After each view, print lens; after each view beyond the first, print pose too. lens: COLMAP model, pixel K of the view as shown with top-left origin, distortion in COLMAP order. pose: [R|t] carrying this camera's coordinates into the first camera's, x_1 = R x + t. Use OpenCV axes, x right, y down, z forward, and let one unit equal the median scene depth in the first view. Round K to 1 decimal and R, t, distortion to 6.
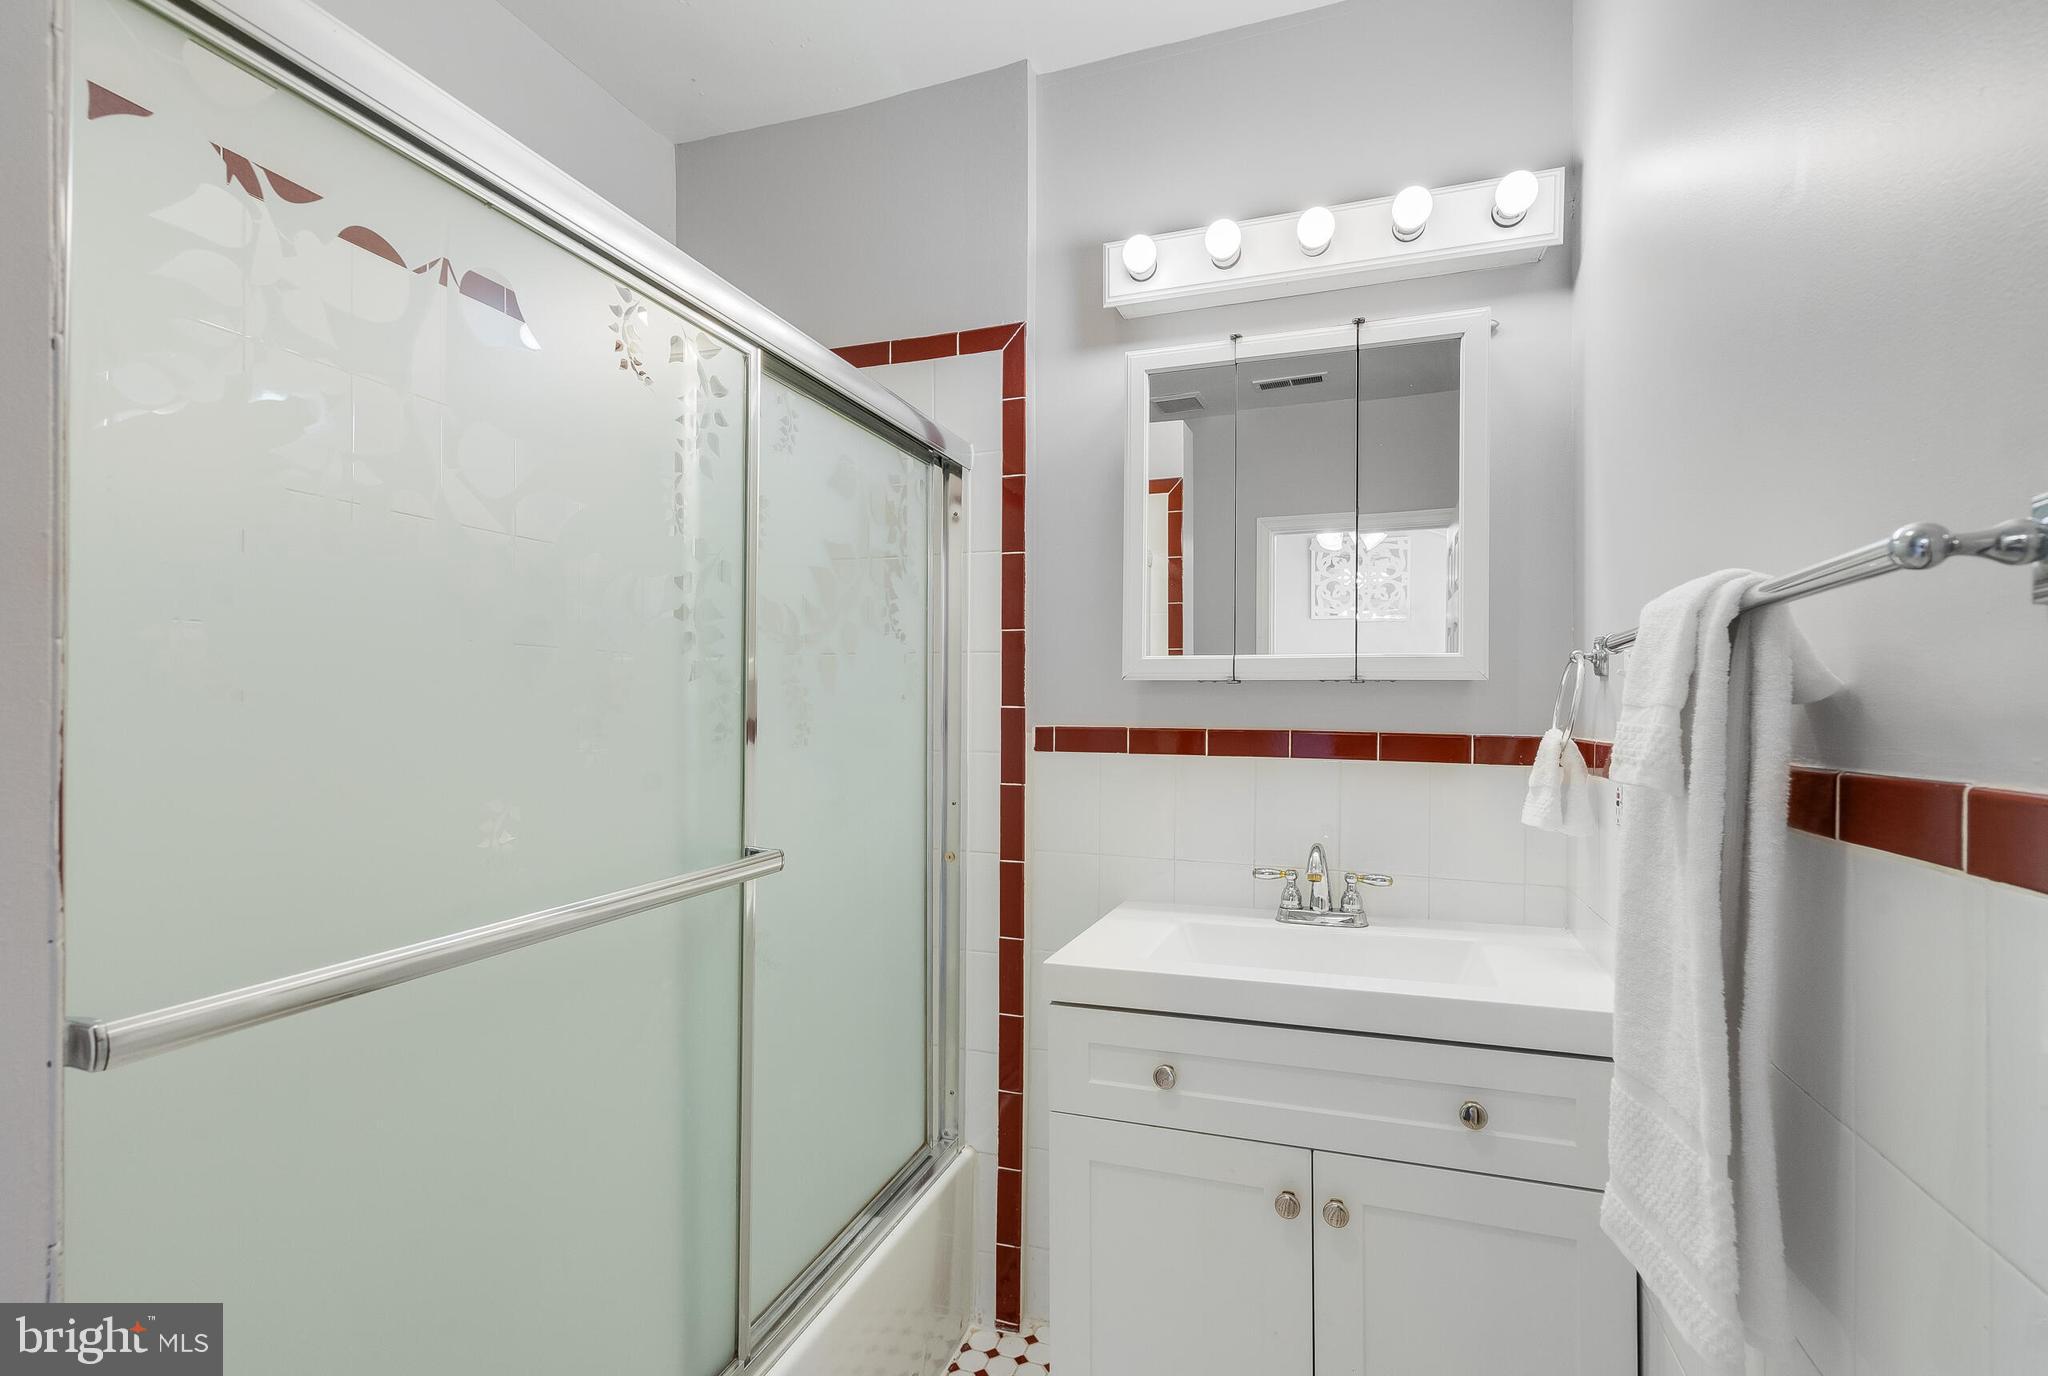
lens RADIAL K [[957.8, 0, 1017.2], [0, 957.8, 700.5], [0, 0, 1]] dist [-0.004240, -0.000286]
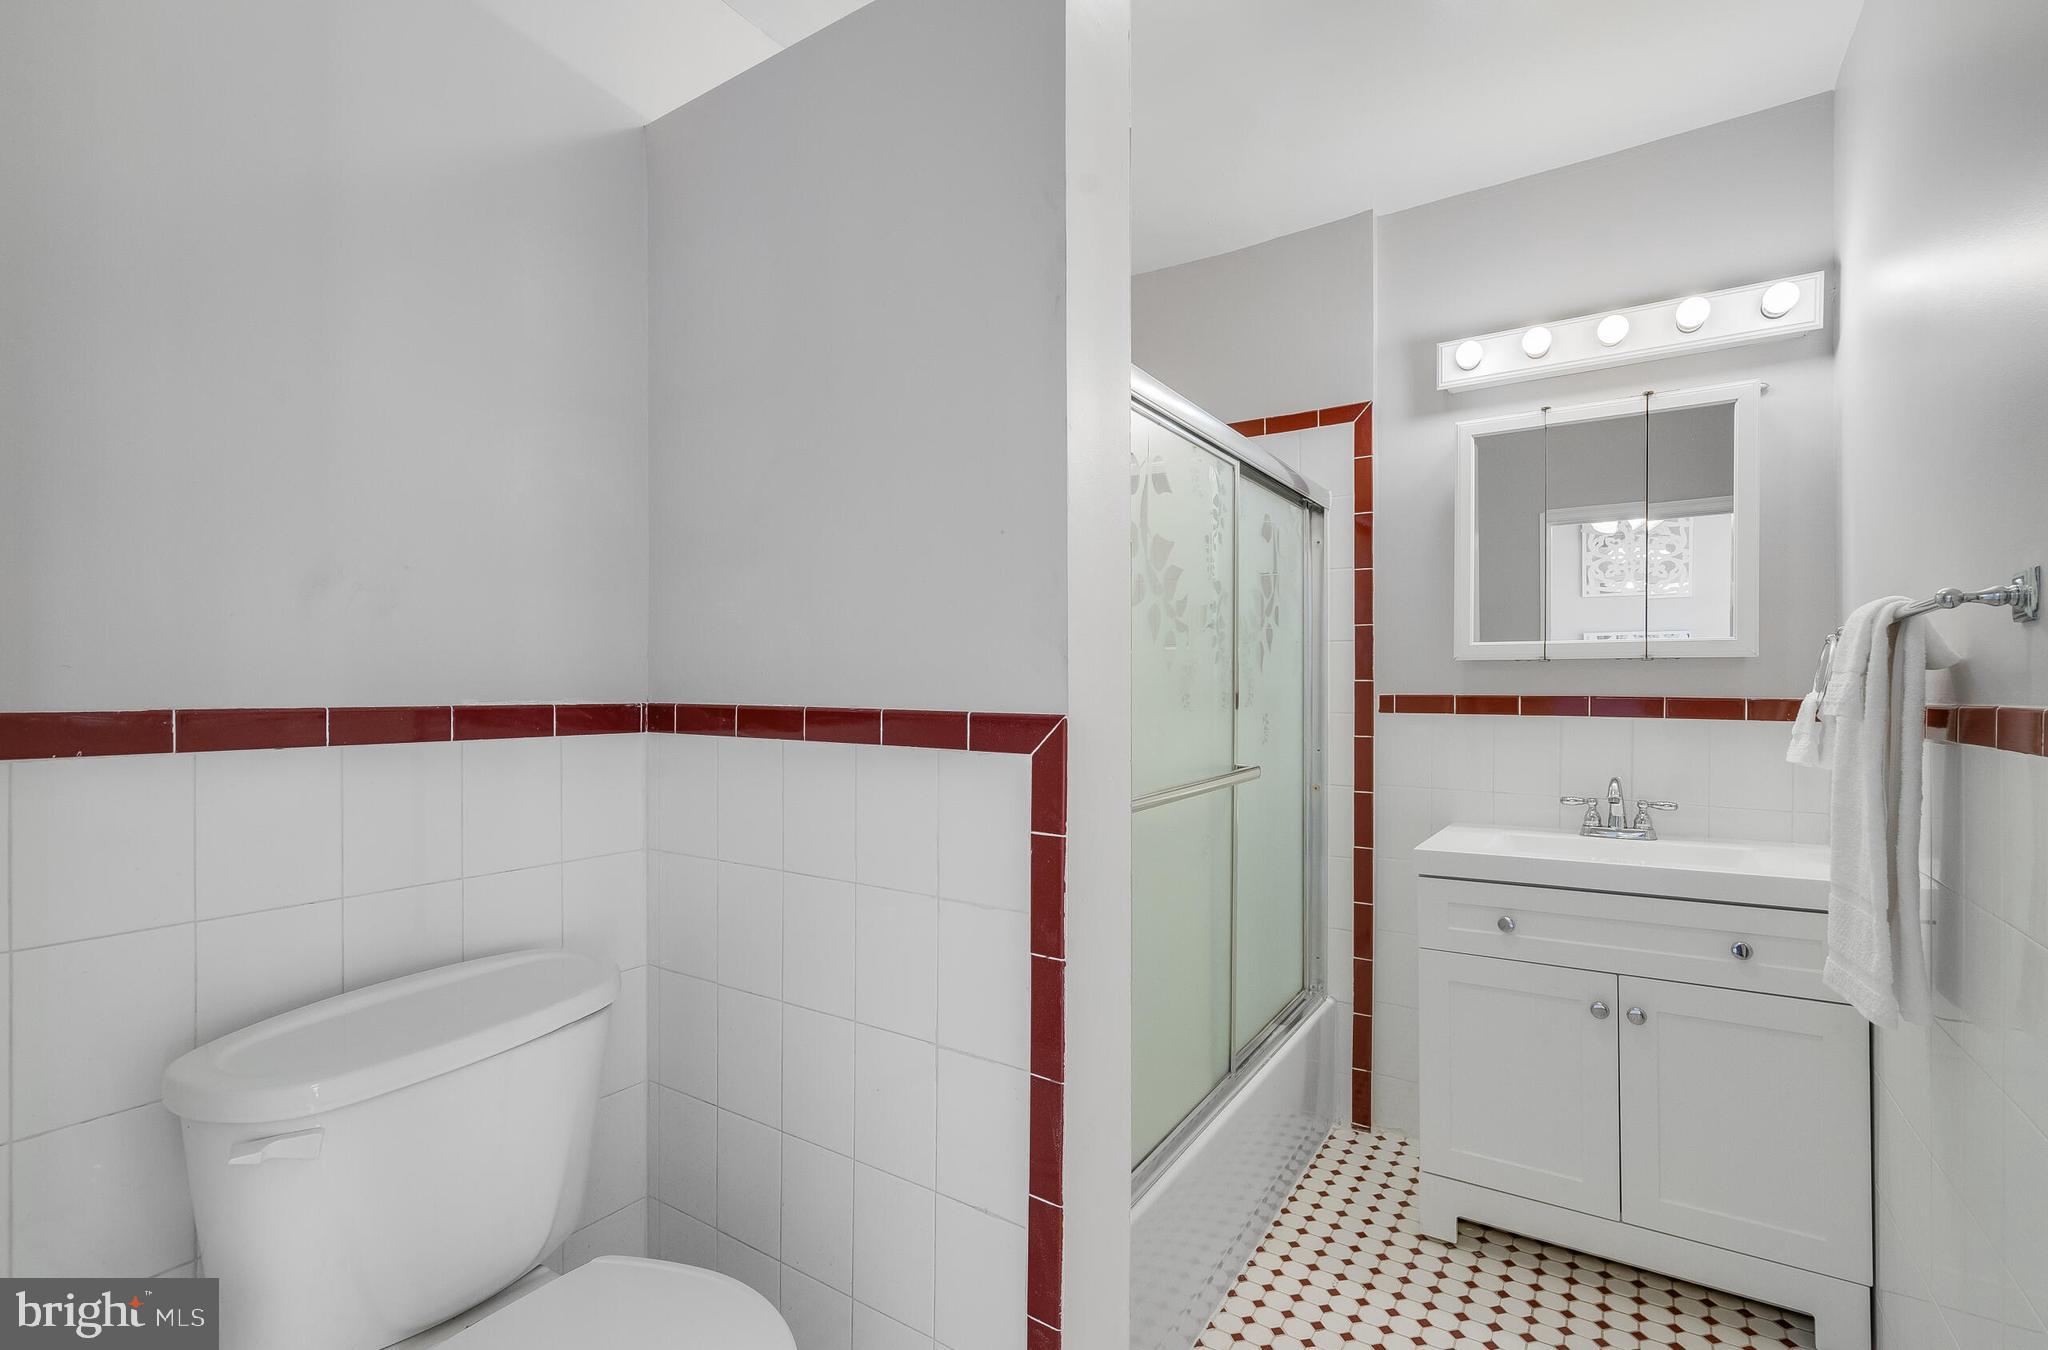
lens RADIAL K [[924.5, 0, 1024.7], [0, 924.5, 687.2], [0, 0, 1]] dist [-0.000957, 0.000873]
pose [[0.972295, -0.005271, -0.233697, -0.195475], [0.006757, 0.999962, 0.005556, 0.006741], [0.233659, -0.006981, 0.972294, -0.476659]]
